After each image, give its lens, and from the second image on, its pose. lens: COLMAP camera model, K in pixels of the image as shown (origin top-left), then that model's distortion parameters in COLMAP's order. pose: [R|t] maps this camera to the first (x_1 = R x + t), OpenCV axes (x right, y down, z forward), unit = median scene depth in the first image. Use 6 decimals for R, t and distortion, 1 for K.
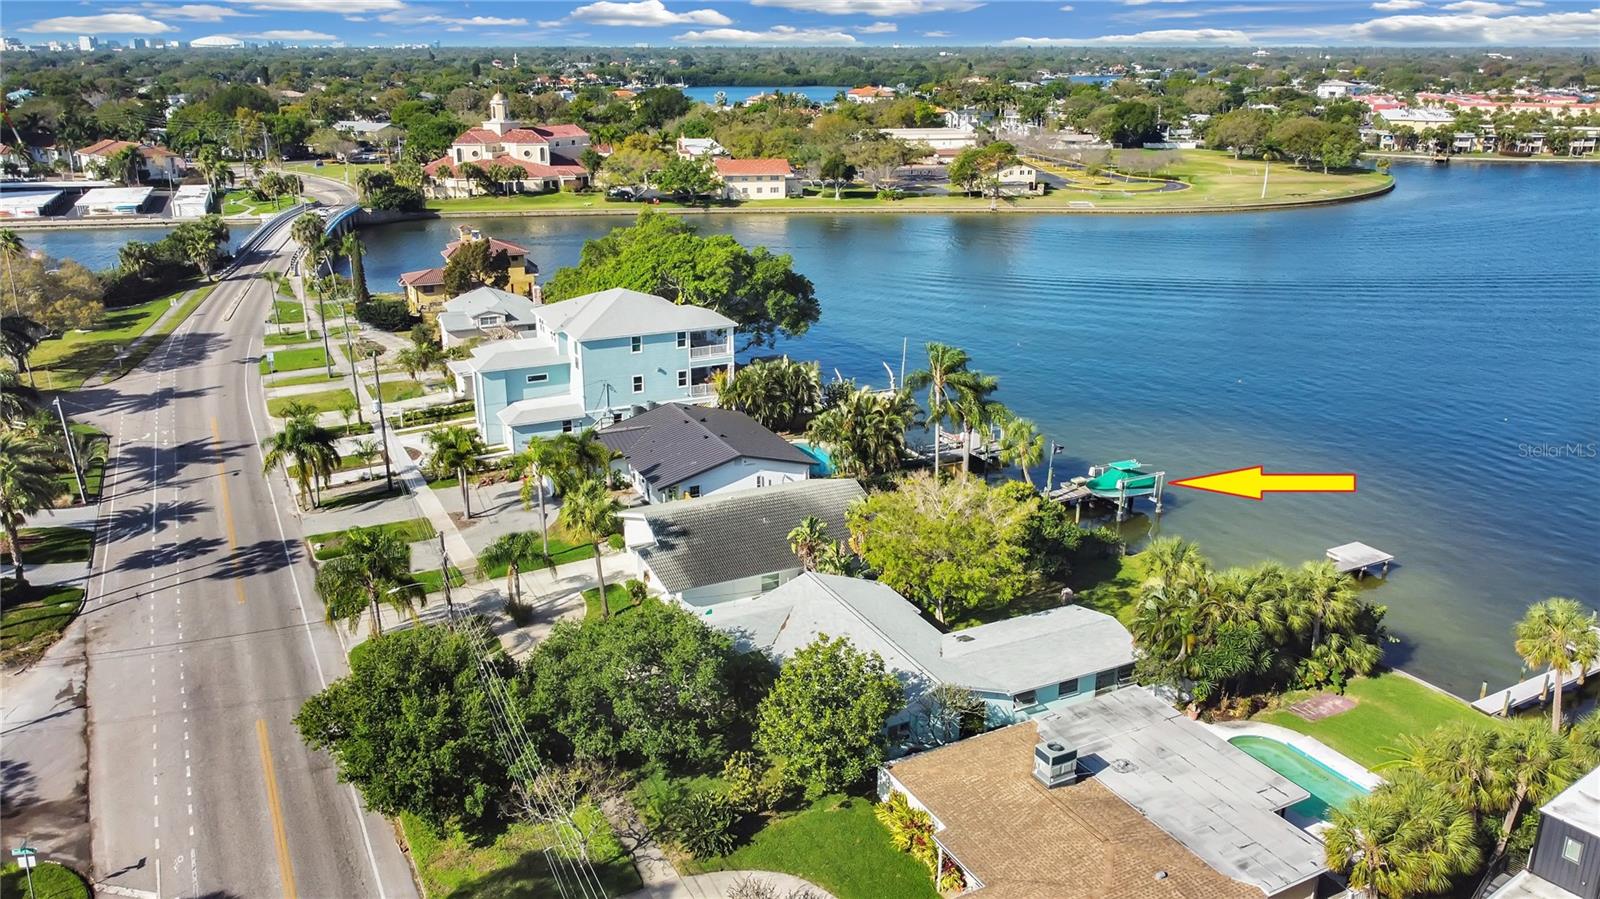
lens RADIAL K [[1197.8, 0, 802.2], [0, 1197.8, 452.8], [0, 0, 1]] dist [0.021949, -0.015660]
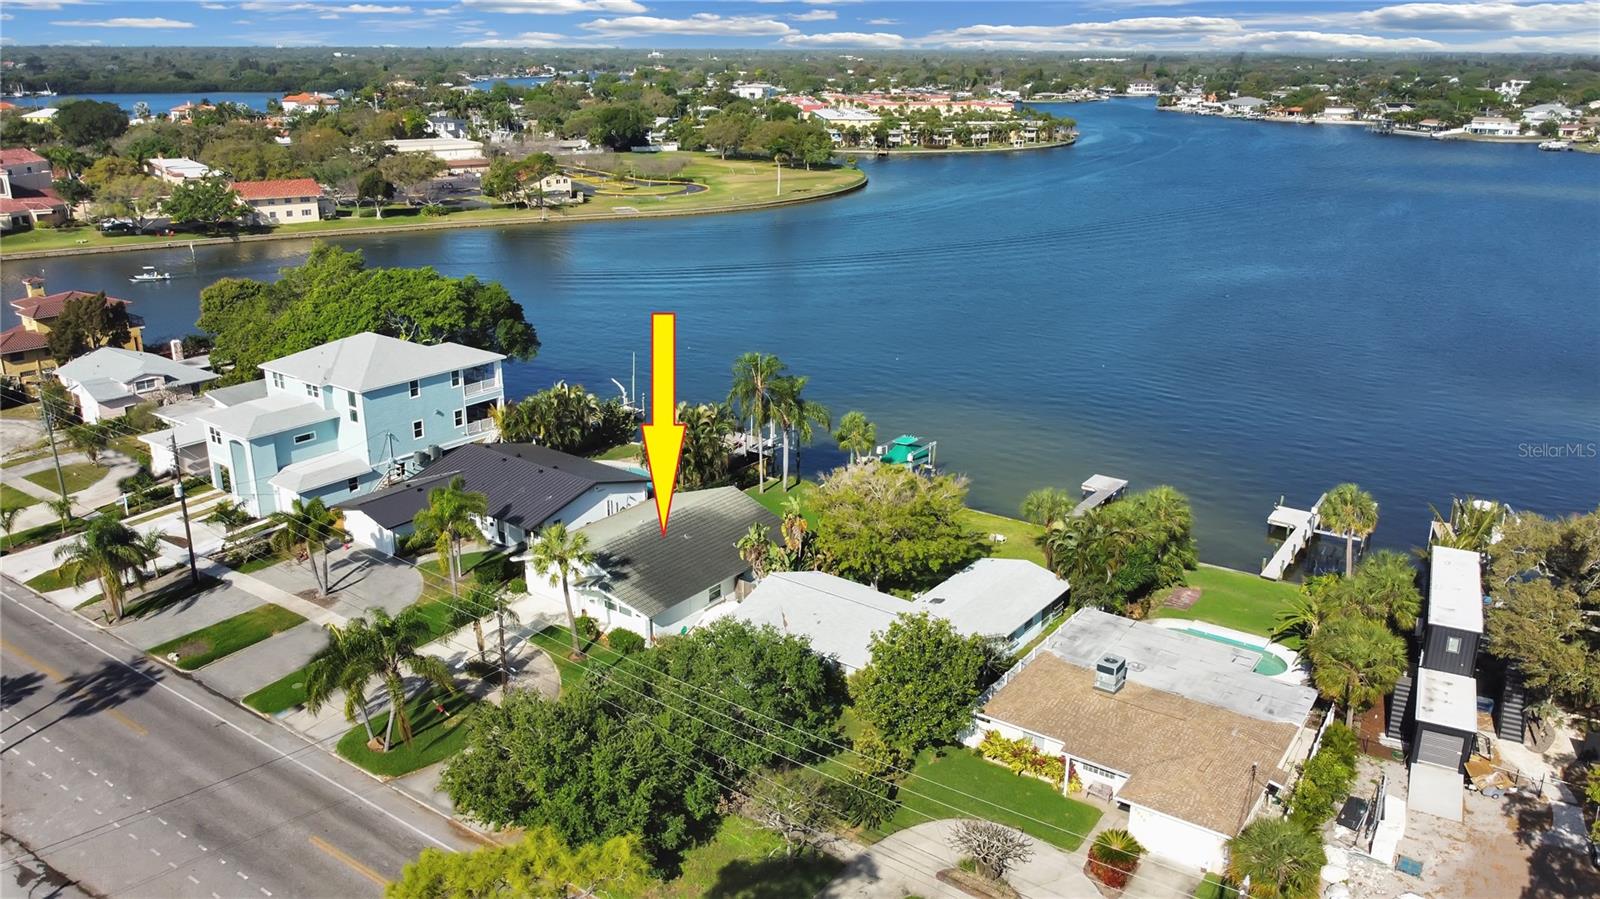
lens RADIAL K [[1197.8, 0, 796.9], [0, 1197.8, 447.0], [0, 0, 1]] dist [0.021949, -0.015660]
pose [[0.894040, -0.141186, 0.425157, -0.106344], [0.143200, 0.989314, 0.027402, -0.010144], [-0.424483, 0.036384, 0.904705, 0.000343]]
